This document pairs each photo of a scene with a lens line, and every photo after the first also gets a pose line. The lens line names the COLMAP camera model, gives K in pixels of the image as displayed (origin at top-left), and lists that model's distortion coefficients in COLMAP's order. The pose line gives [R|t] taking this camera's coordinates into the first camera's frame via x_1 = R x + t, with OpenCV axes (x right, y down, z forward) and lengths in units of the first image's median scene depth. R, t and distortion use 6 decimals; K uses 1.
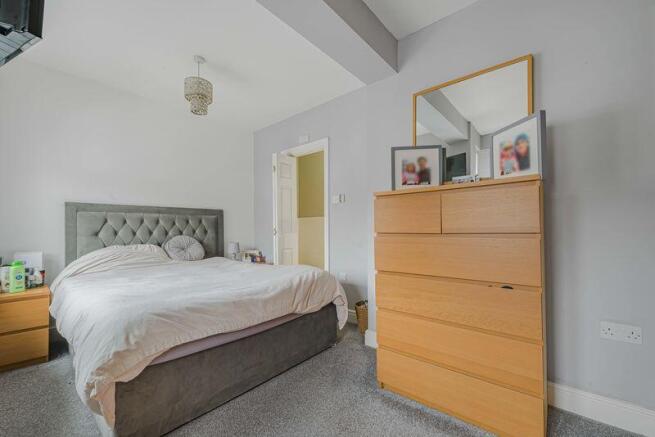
lens RADIAL K [[270.2, 0, 327.2], [0, 270.2, 222.7], [0, 0, 1]] dist [0.003478, 0.000235]
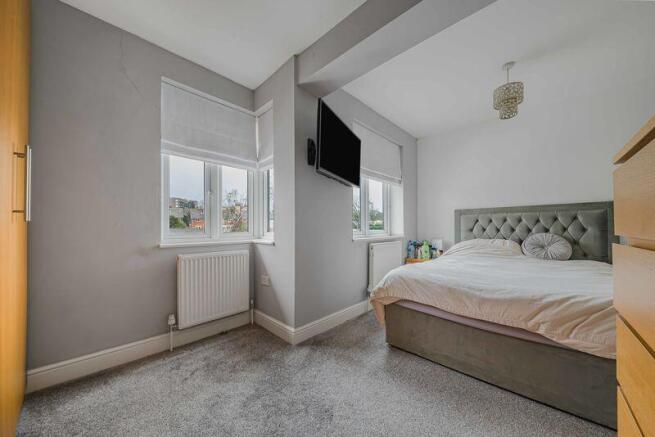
lens RADIAL K [[228.5, 0, 327.3], [0, 228.5, 224.1], [0, 0, 1]] dist [-0.000792, -0.000057]
pose [[-0.056328, -0.010584, -0.998356, 0.396643], [0.027765, 0.999540, -0.012163, 0.003157], [0.998026, -0.028404, -0.056009, 0.292564]]
